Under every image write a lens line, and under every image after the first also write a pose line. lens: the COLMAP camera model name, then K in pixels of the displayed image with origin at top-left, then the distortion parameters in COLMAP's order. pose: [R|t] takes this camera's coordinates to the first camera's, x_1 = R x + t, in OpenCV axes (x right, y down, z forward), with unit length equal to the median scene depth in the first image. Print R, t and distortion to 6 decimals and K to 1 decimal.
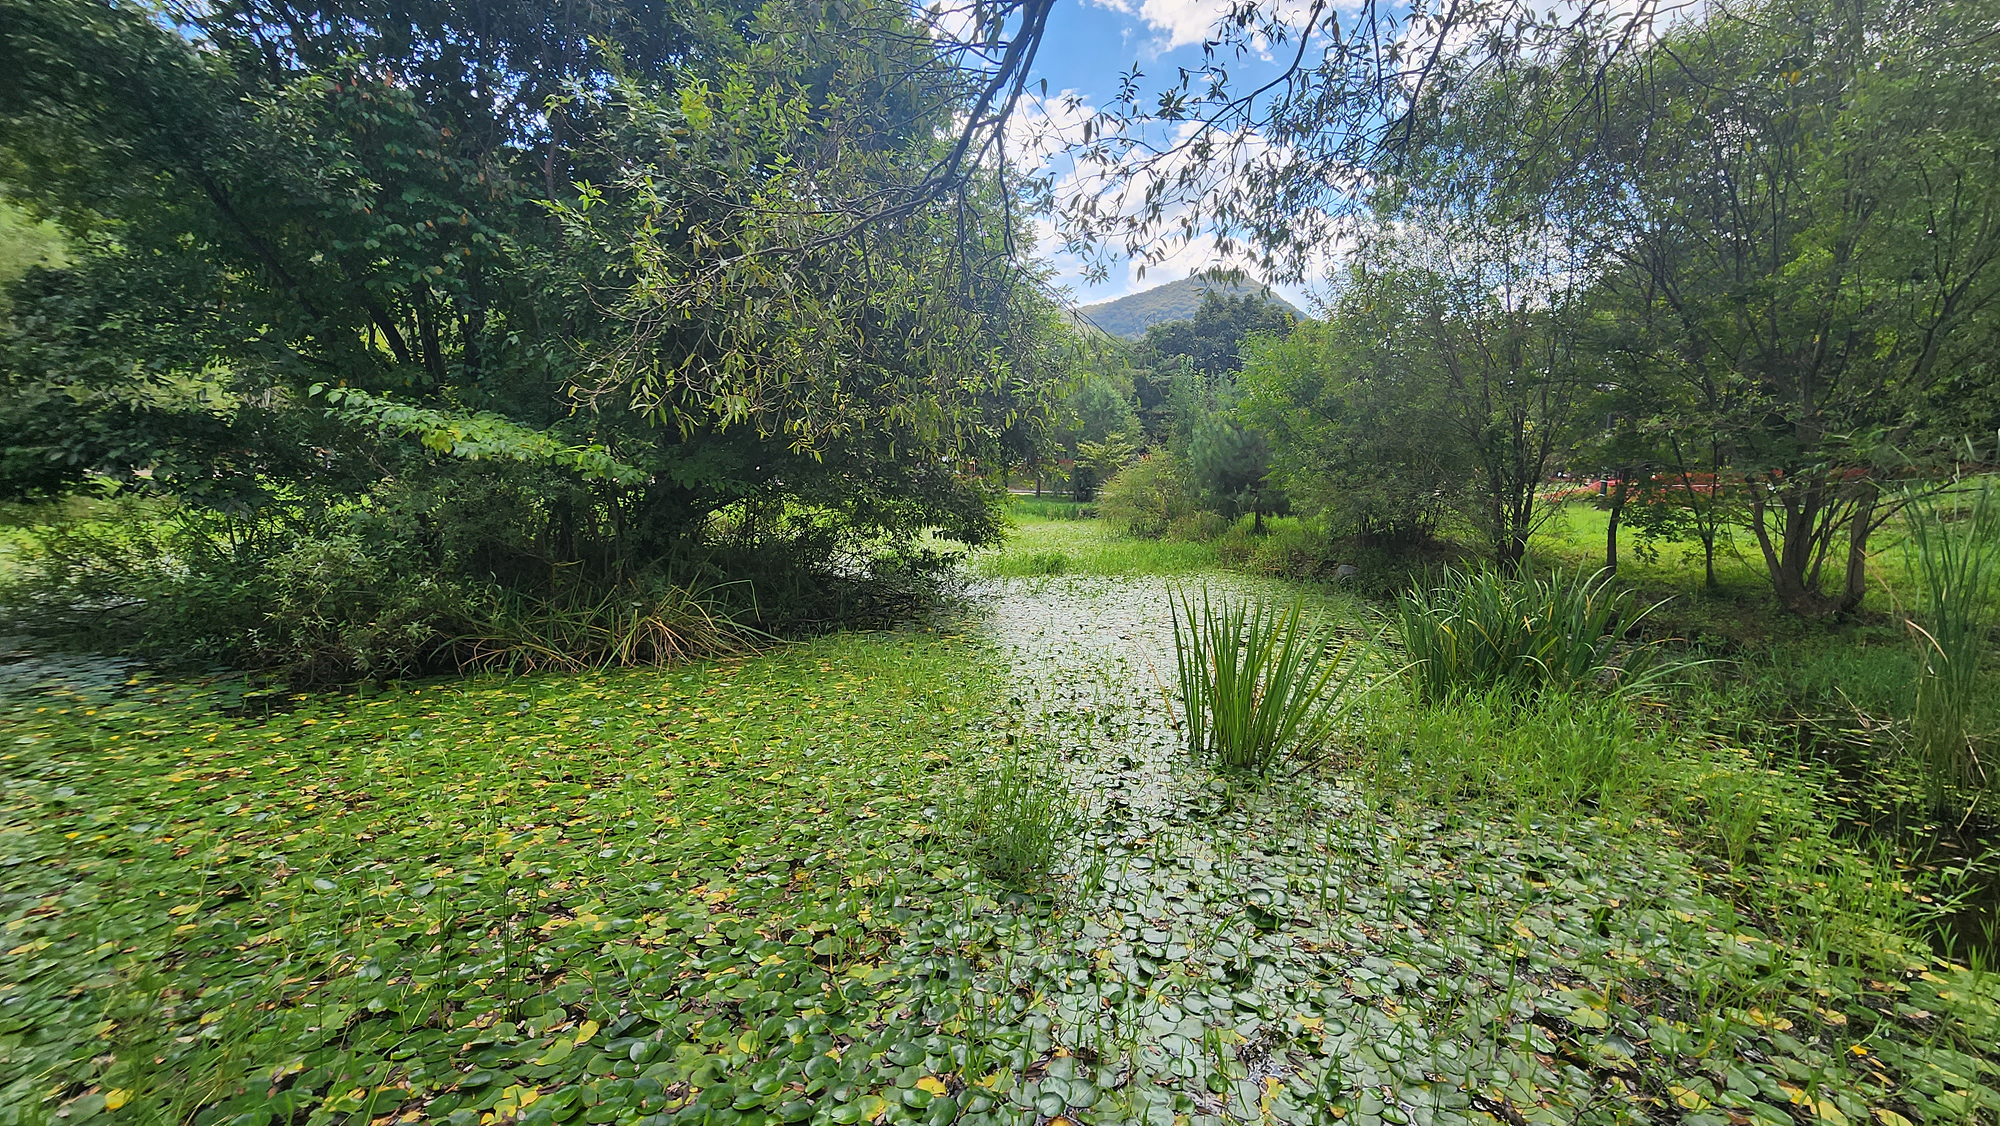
lens RADIAL K [[821.4, 0, 996.5], [0, 821.4, 555.5], [0, 0, 1]] dist [-0.001107, -0.000501]
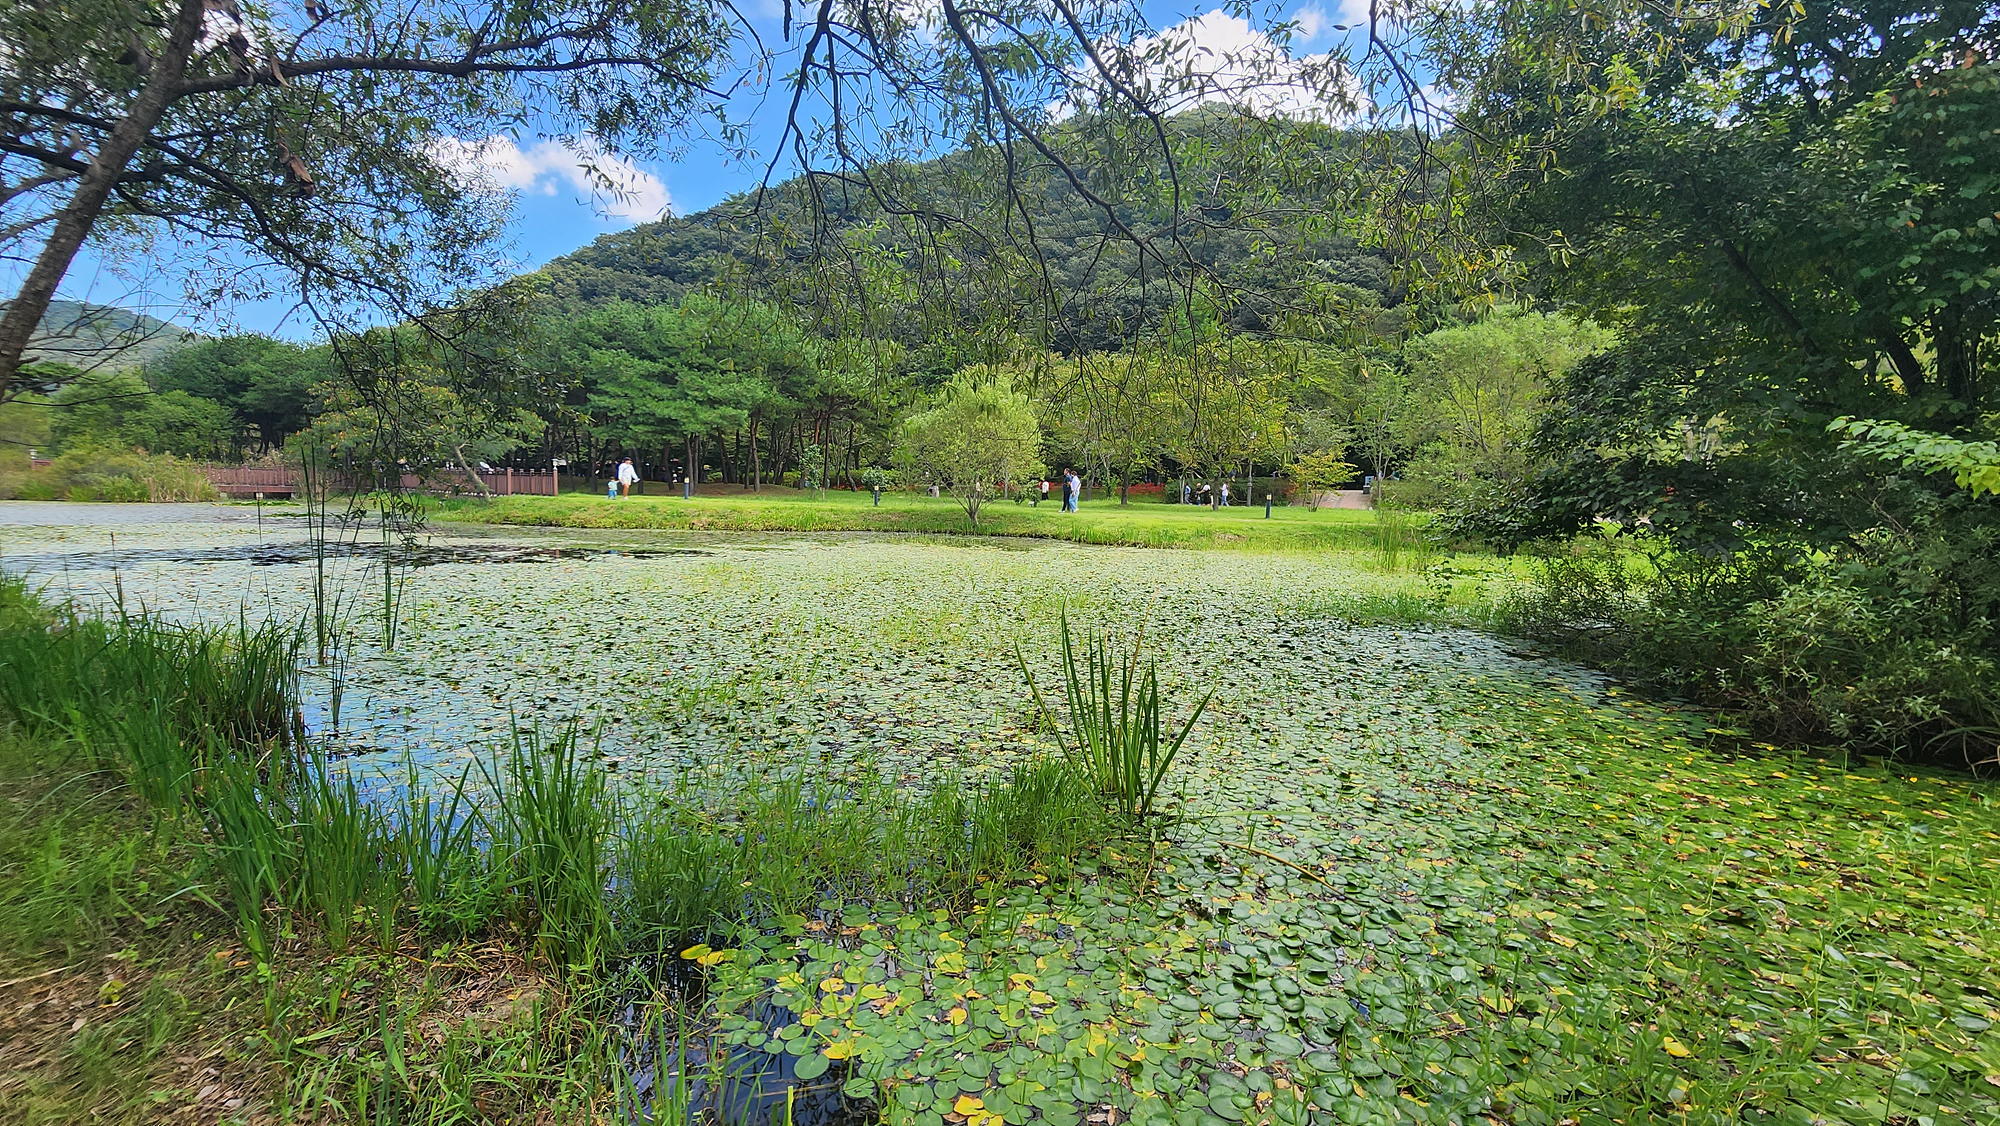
lens RADIAL K [[821.4, 0, 996.5], [0, 821.4, 555.5], [0, 0, 1]] dist [-0.001107, -0.000501]
pose [[0.164555, 0.053166, -0.984934, -0.045739], [-0.108893, 0.993422, 0.035431, 0.011310], [0.980339, 0.101422, 0.169262, -0.090517]]
